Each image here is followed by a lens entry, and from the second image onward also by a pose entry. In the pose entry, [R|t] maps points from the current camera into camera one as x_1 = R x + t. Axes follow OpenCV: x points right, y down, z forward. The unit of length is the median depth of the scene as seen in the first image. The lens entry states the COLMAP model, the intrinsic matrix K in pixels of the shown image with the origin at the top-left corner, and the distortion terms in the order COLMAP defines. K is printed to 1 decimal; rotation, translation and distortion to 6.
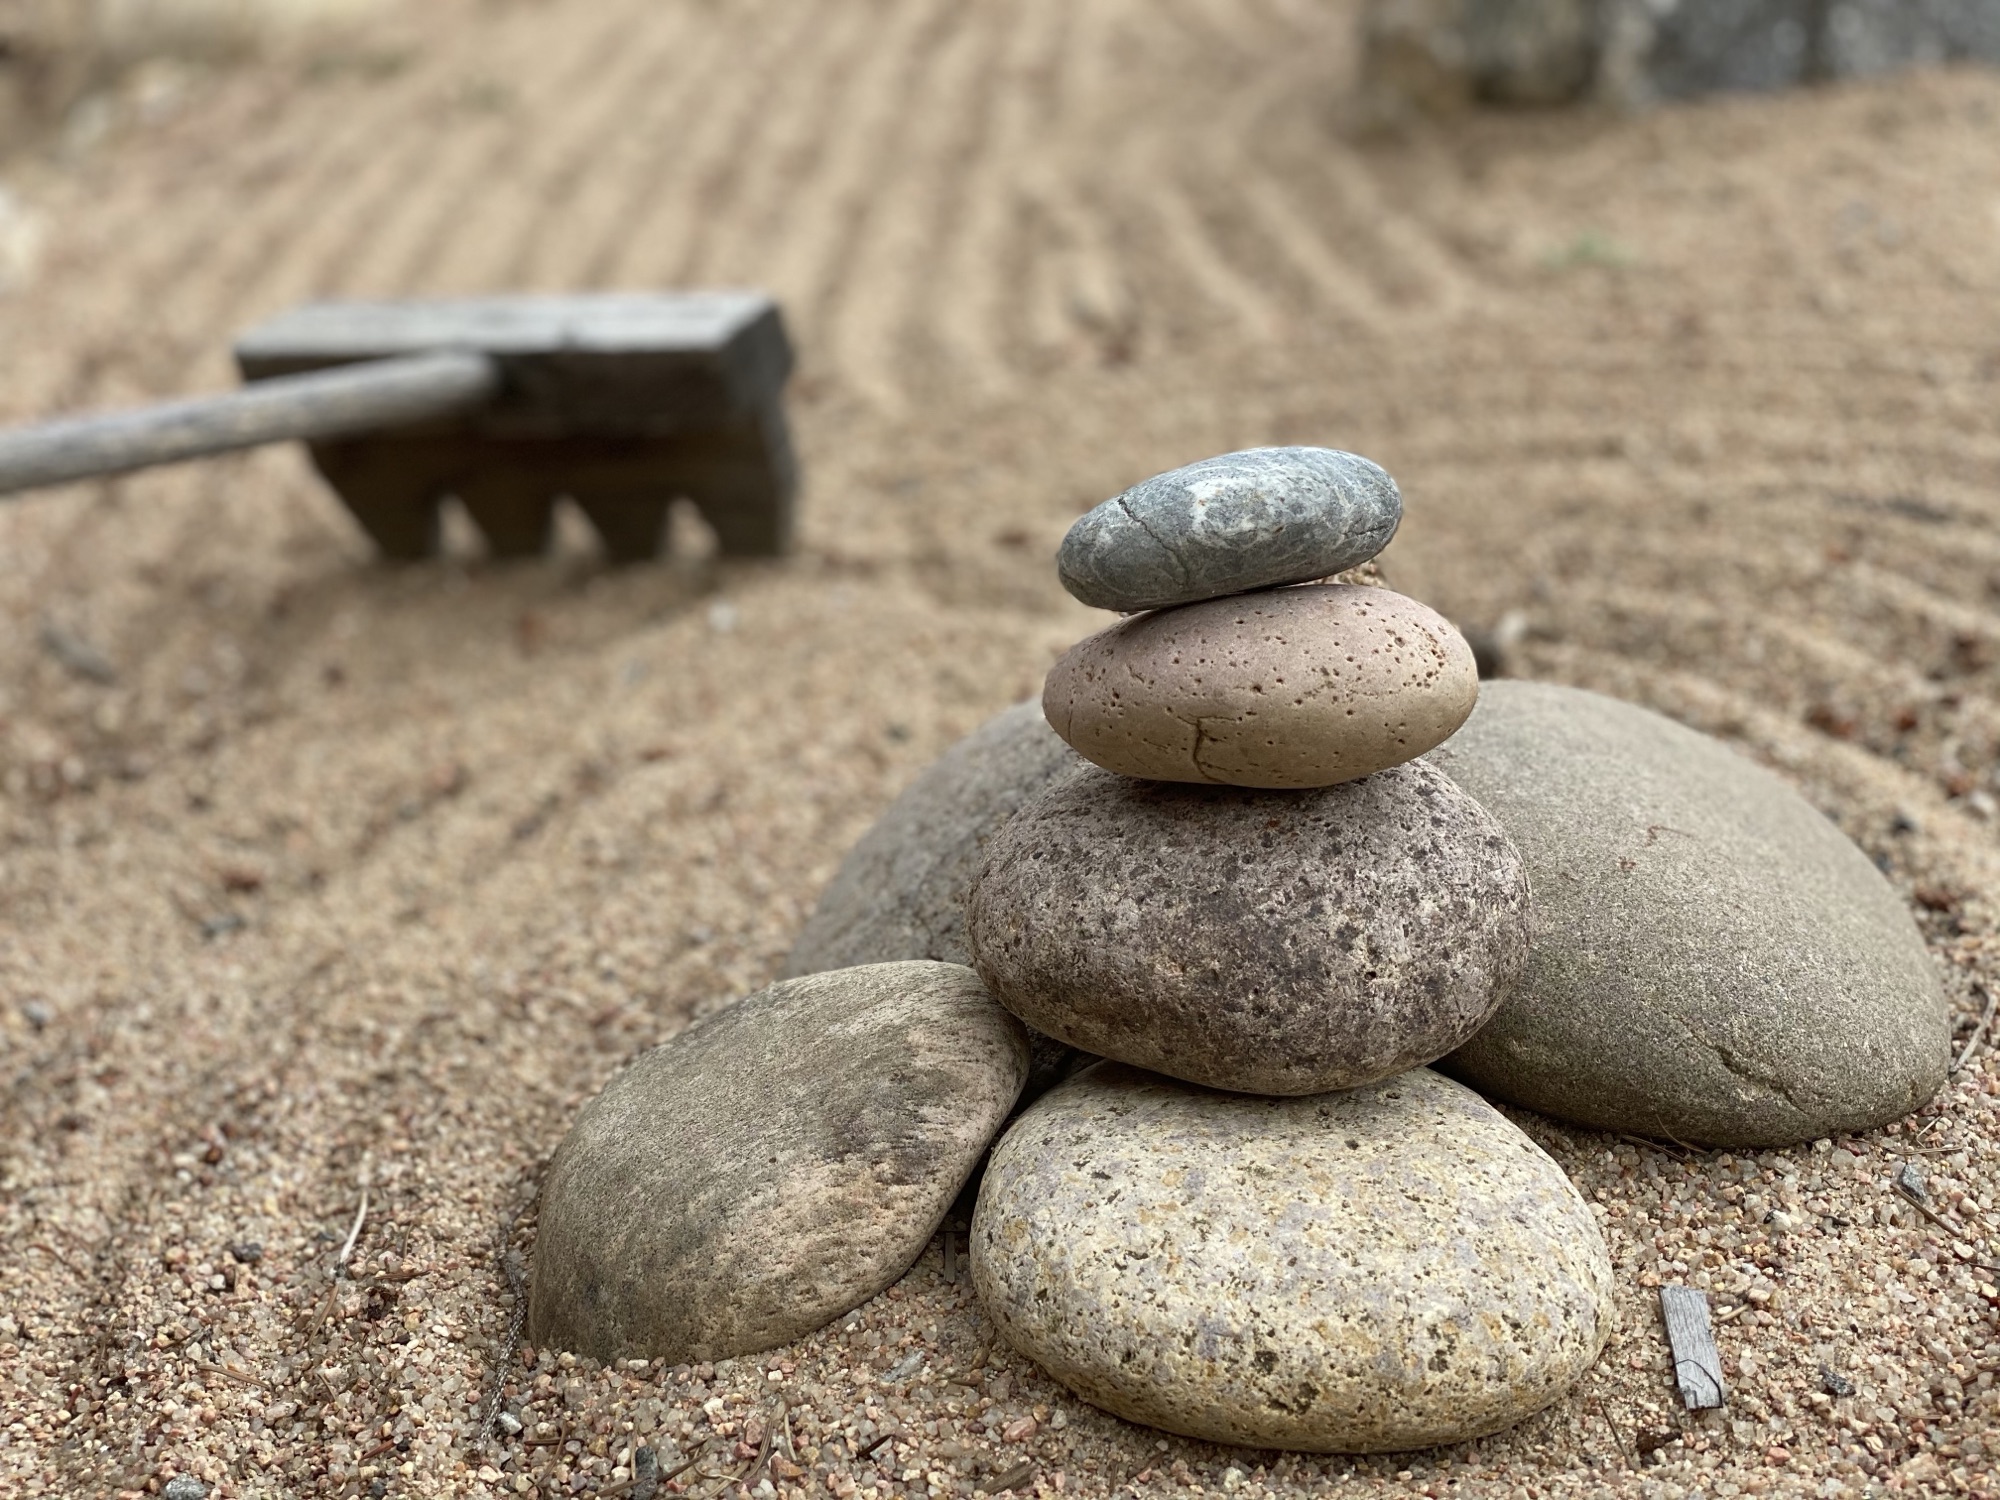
lens RADIAL K [[2904.3, 0, 1000.0], [0, 2904.3, 750.0], [0, 0, 1]] dist [0.120525, -0.347116]
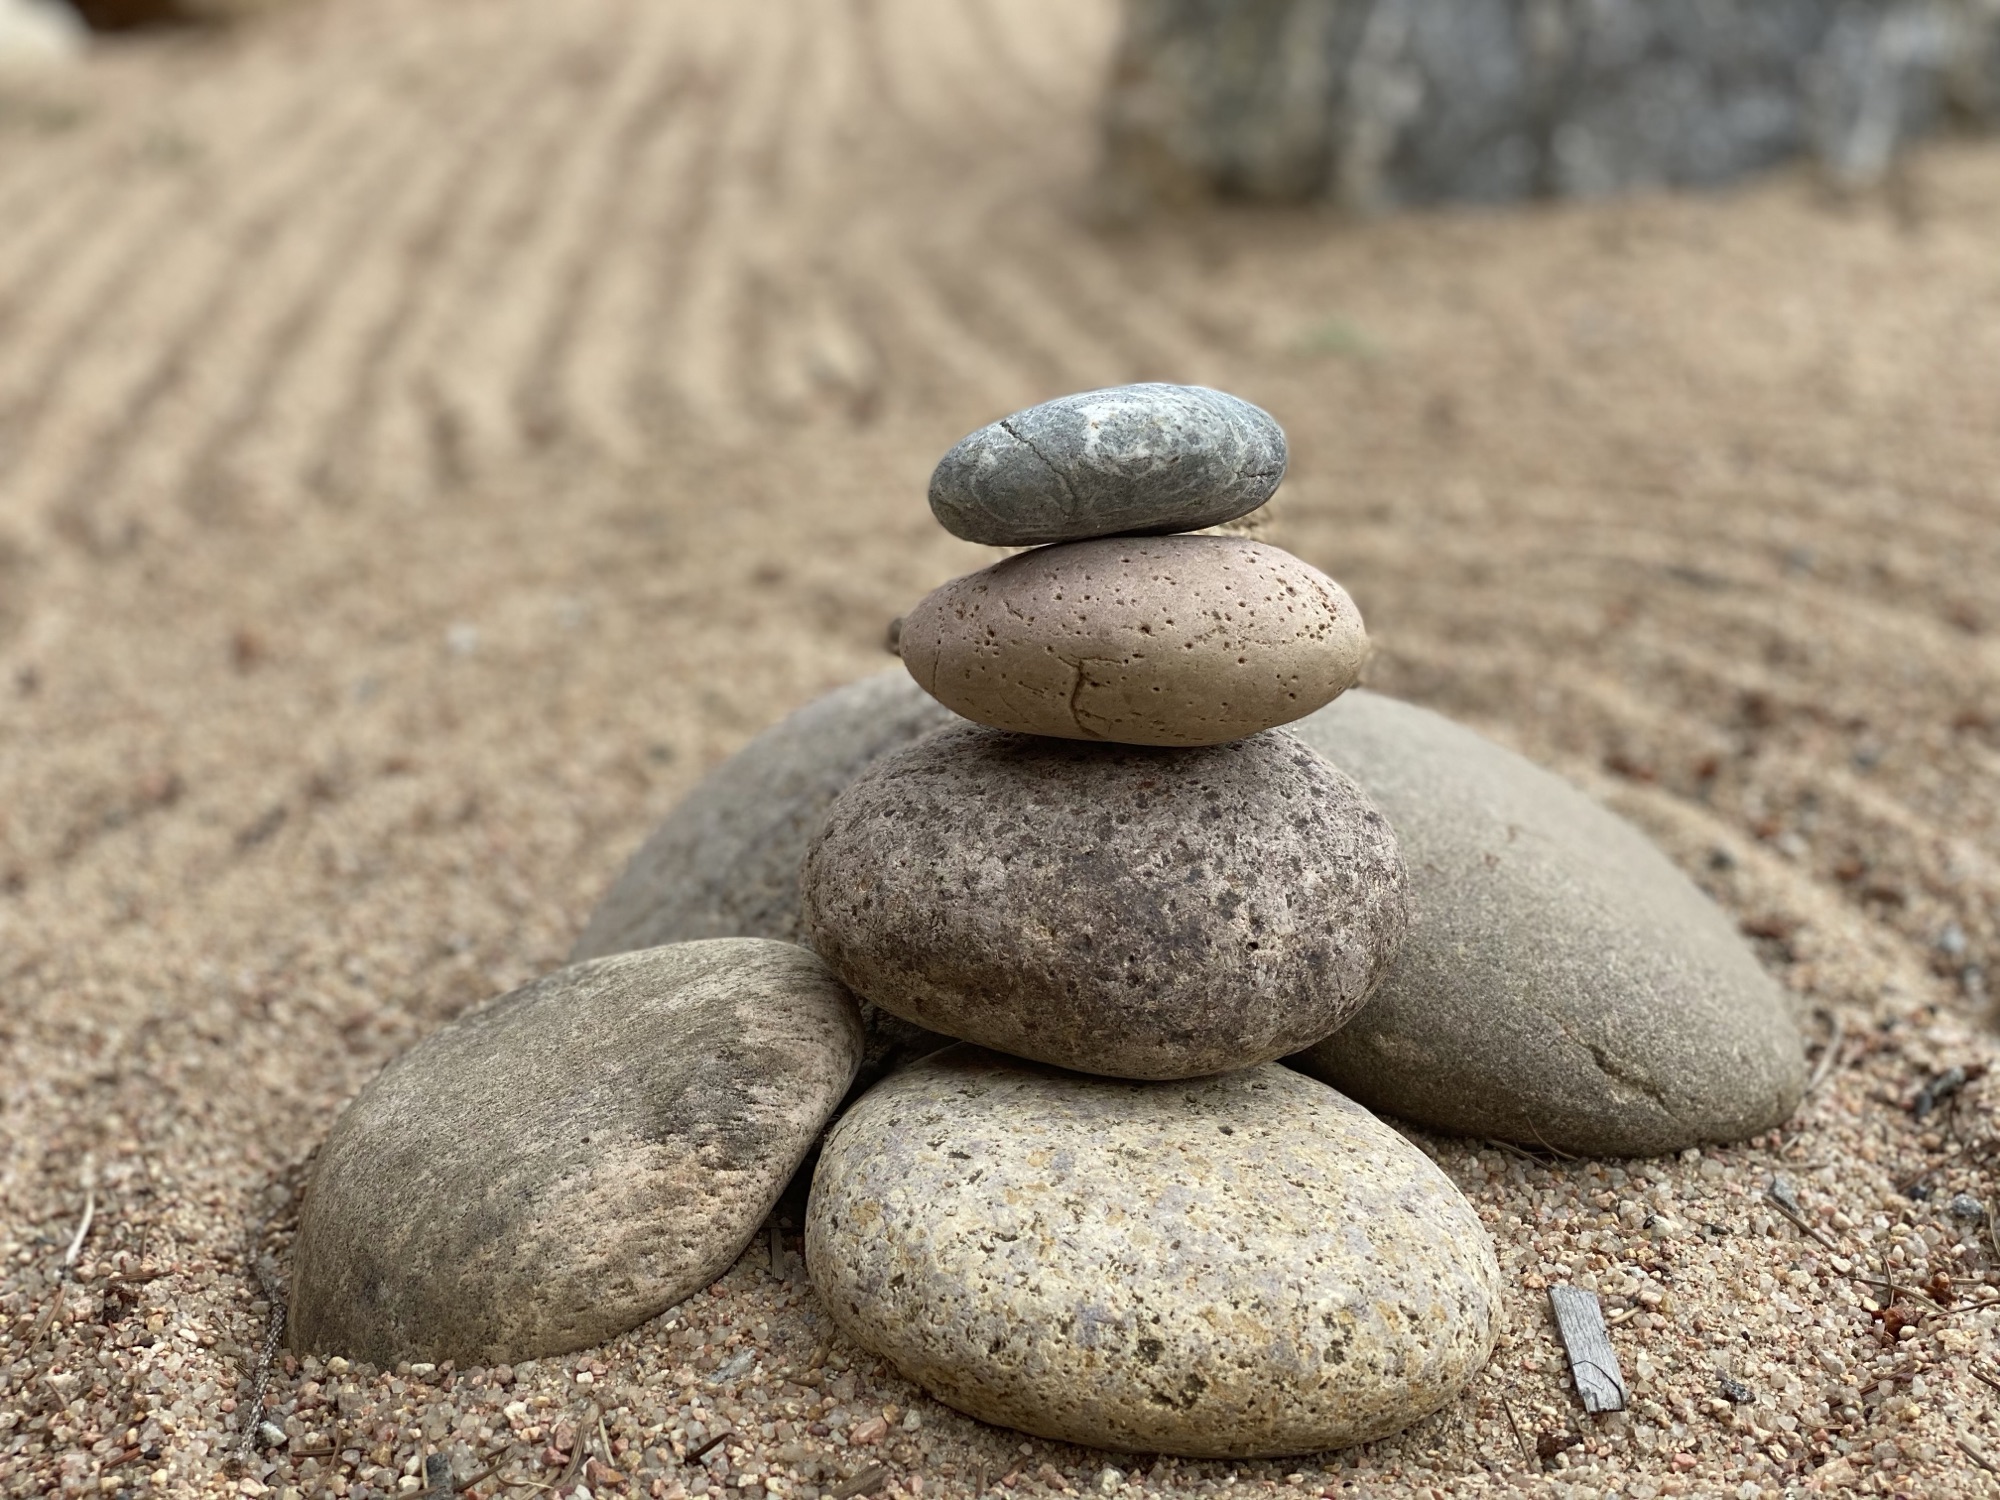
lens RADIAL K [[2904.3, 0, 1000.0], [0, 2904.3, 750.0], [0, 0, 1]] dist [0.120525, -0.347116]
pose [[0.990934, 0.038636, 0.128675, -0.072653], [-0.030775, 0.997568, -0.062534, 0.073765], [-0.130779, 0.058007, 0.989713, 0.086068]]
